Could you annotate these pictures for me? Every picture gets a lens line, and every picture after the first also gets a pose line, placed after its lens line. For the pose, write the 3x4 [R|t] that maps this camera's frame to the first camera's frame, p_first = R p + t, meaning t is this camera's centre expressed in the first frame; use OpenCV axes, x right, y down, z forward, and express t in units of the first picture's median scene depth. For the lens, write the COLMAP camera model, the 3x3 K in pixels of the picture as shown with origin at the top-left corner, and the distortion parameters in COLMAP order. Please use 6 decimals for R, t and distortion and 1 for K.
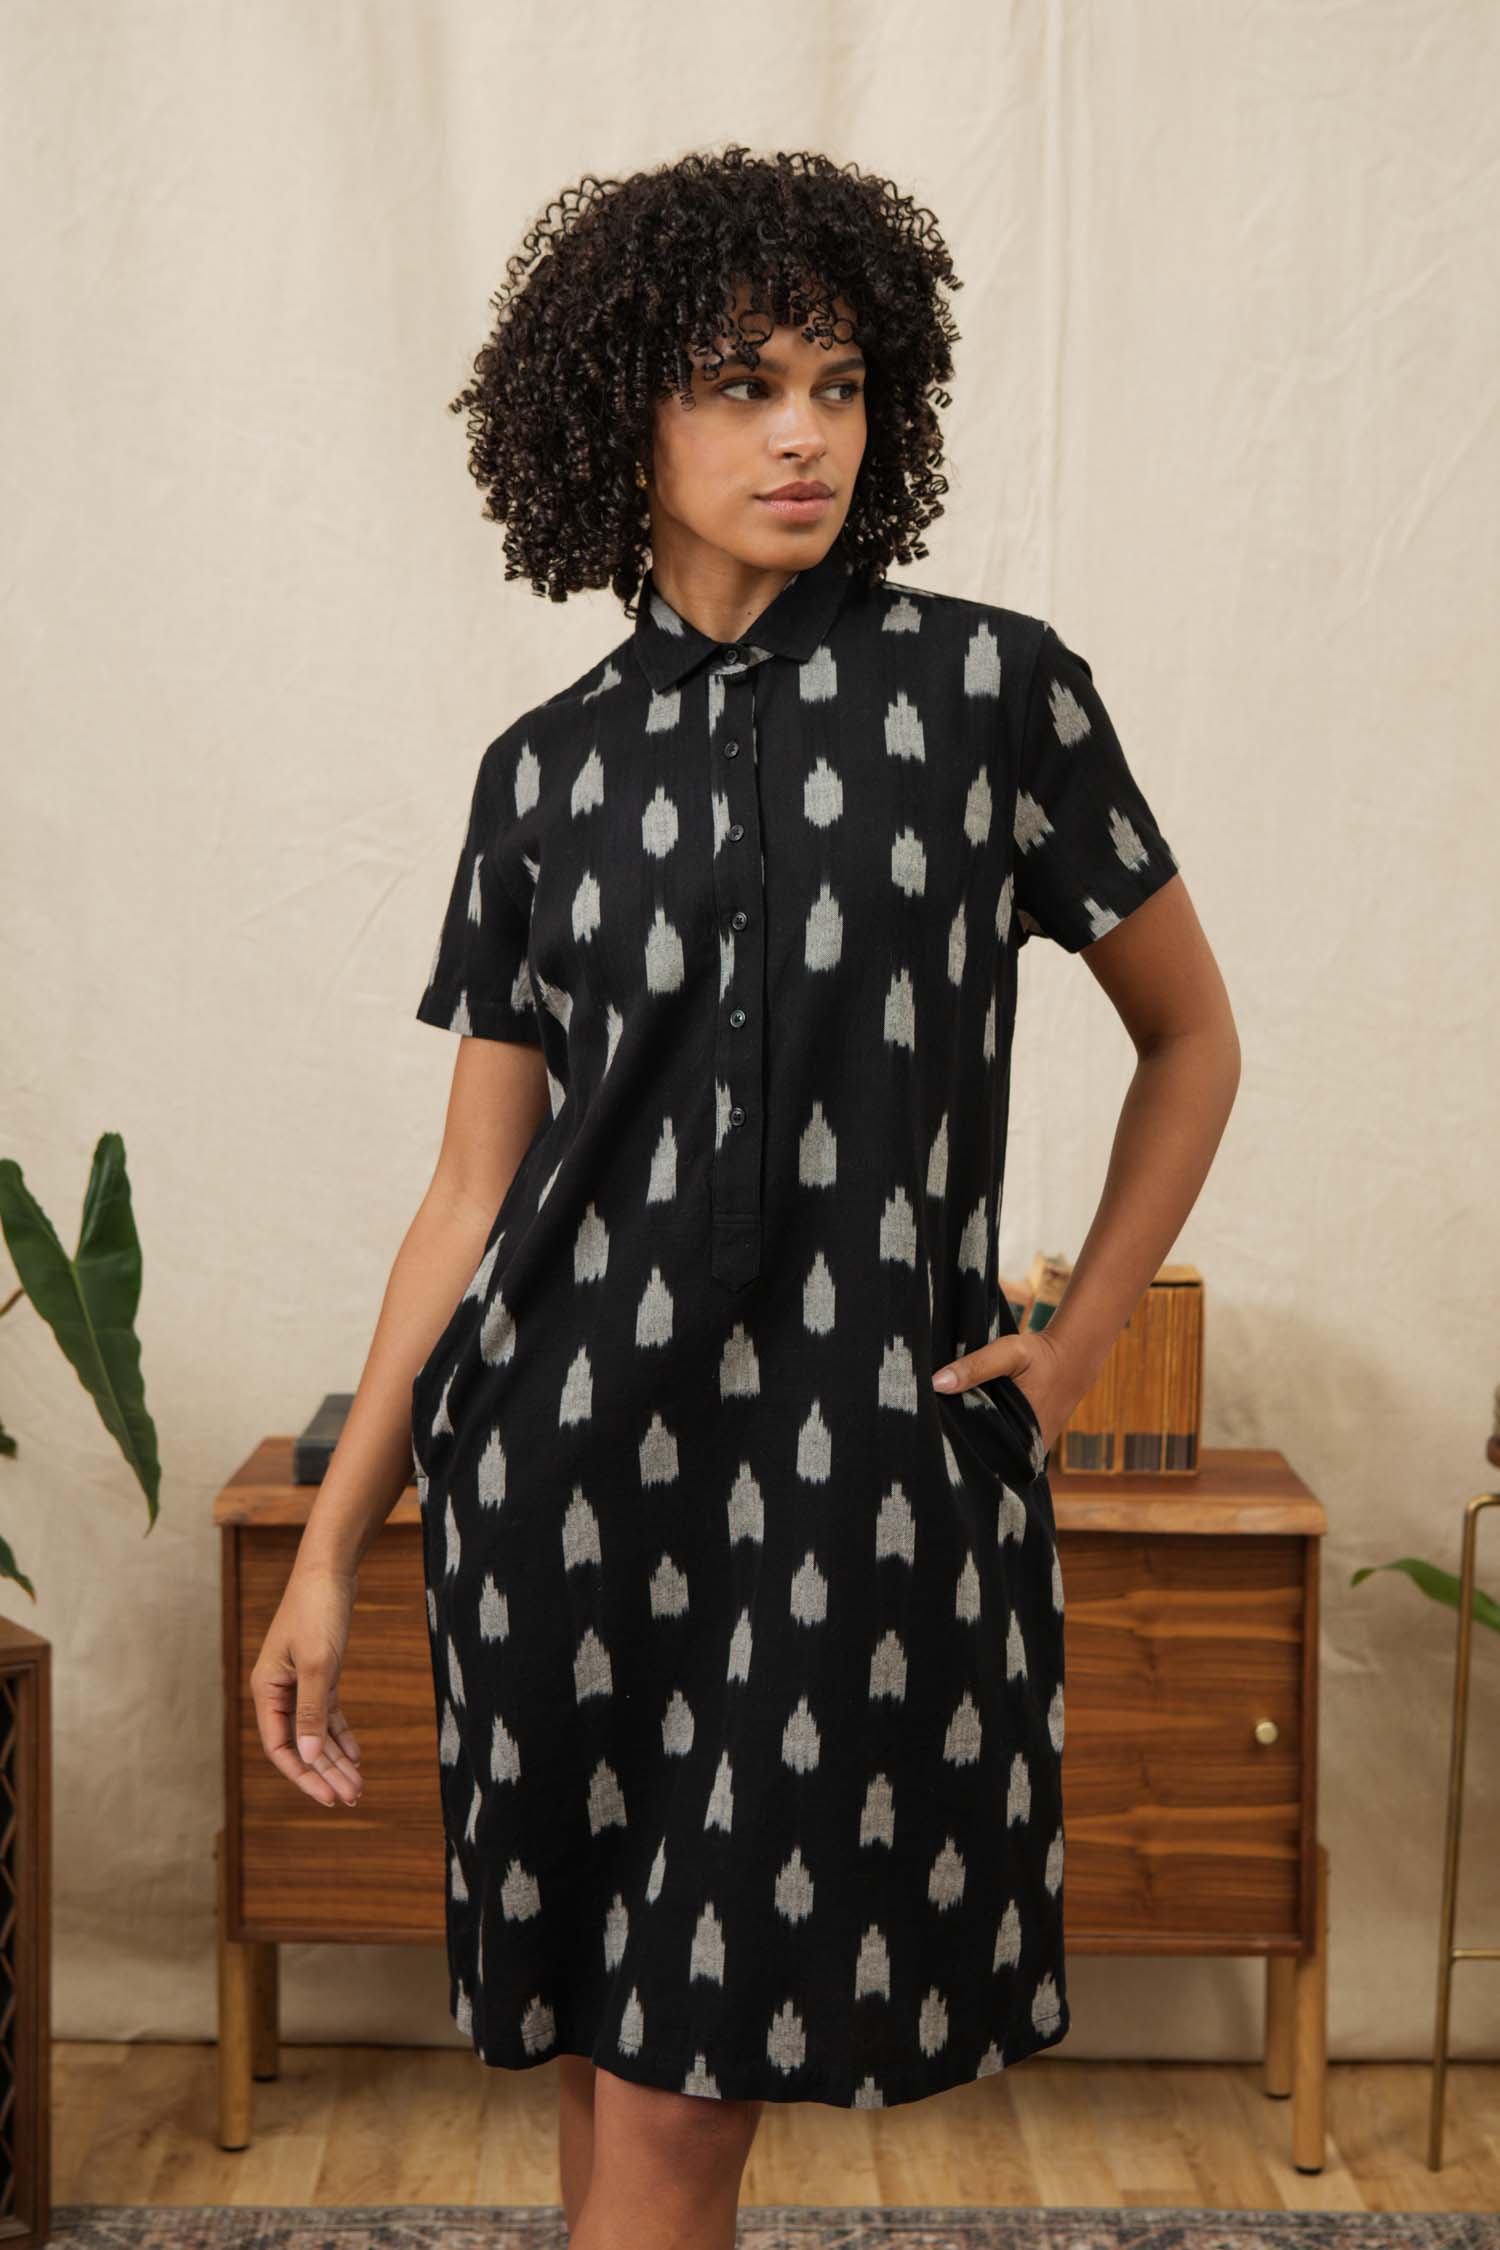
lens RADIAL K [[3080.5, 0, 711.2], [0, 3080.5, 1157.6], [0, 0, 1]] dist [0.040828, 0.000000]
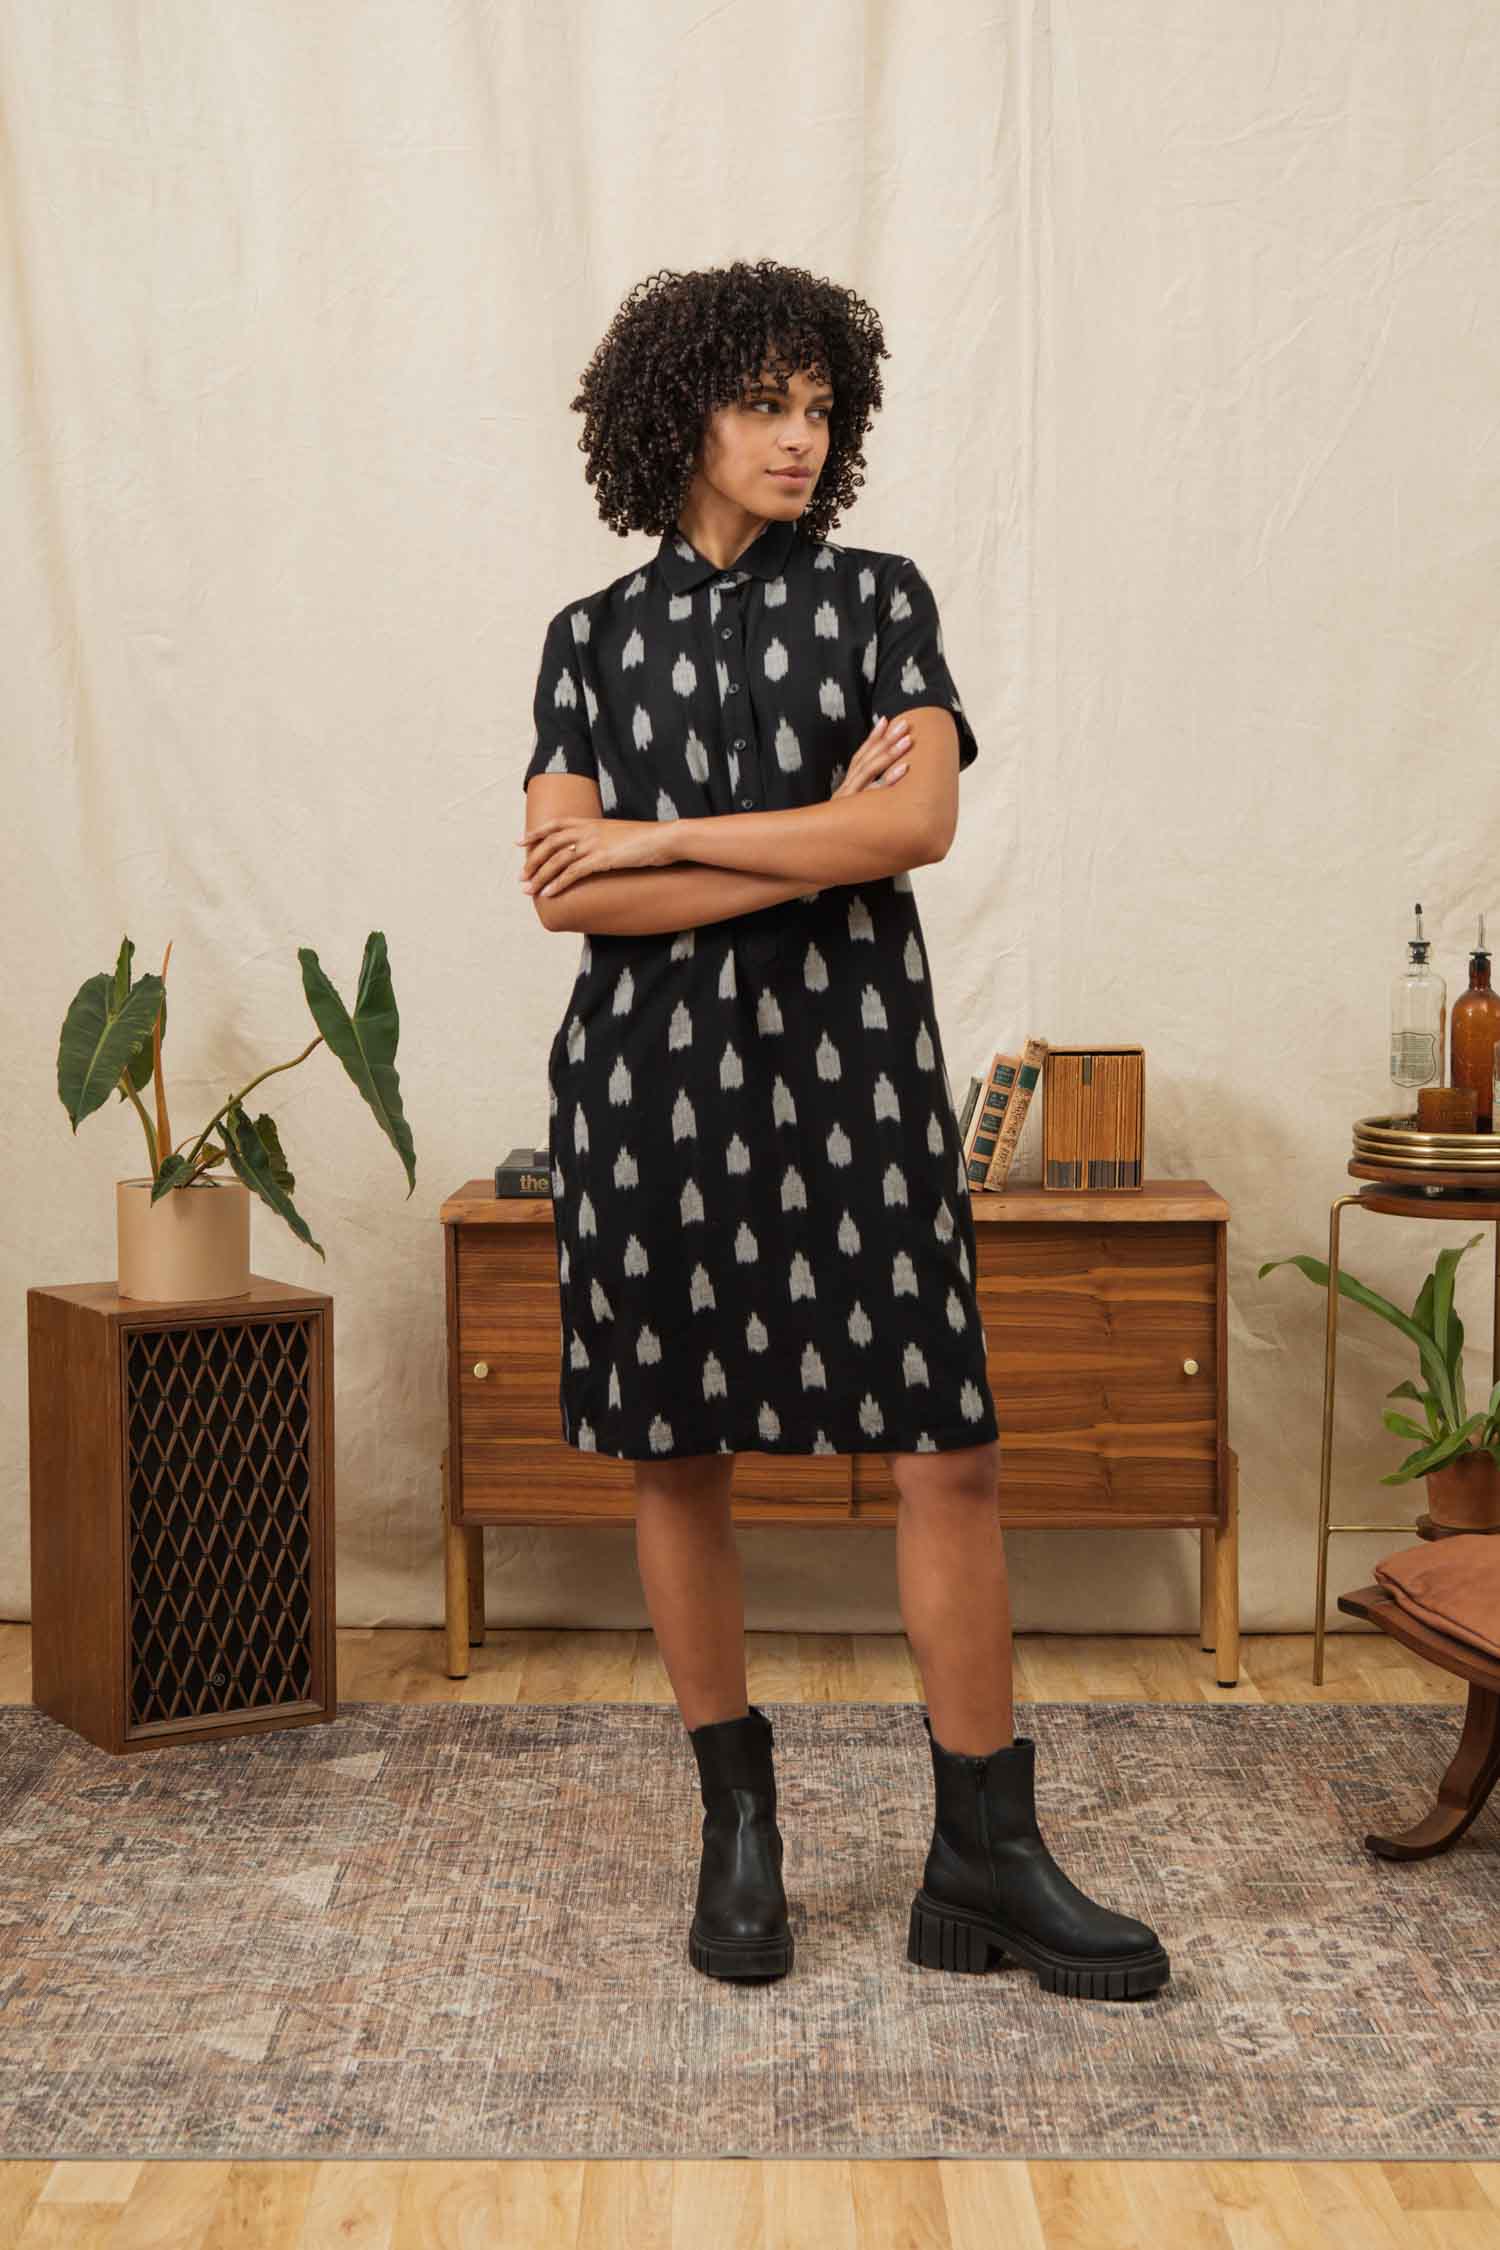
lens RADIAL K [[3080.5, 0, 746.9], [0, 3080.5, 1130.6], [0, 0, 1]] dist [0.040828, 0.000000]
pose [[0.999788, -0.012540, -0.016313, 0.002693], [0.012176, 0.999680, -0.022181, 0.106450], [0.016586, 0.021978, 0.999621, -0.400222]]
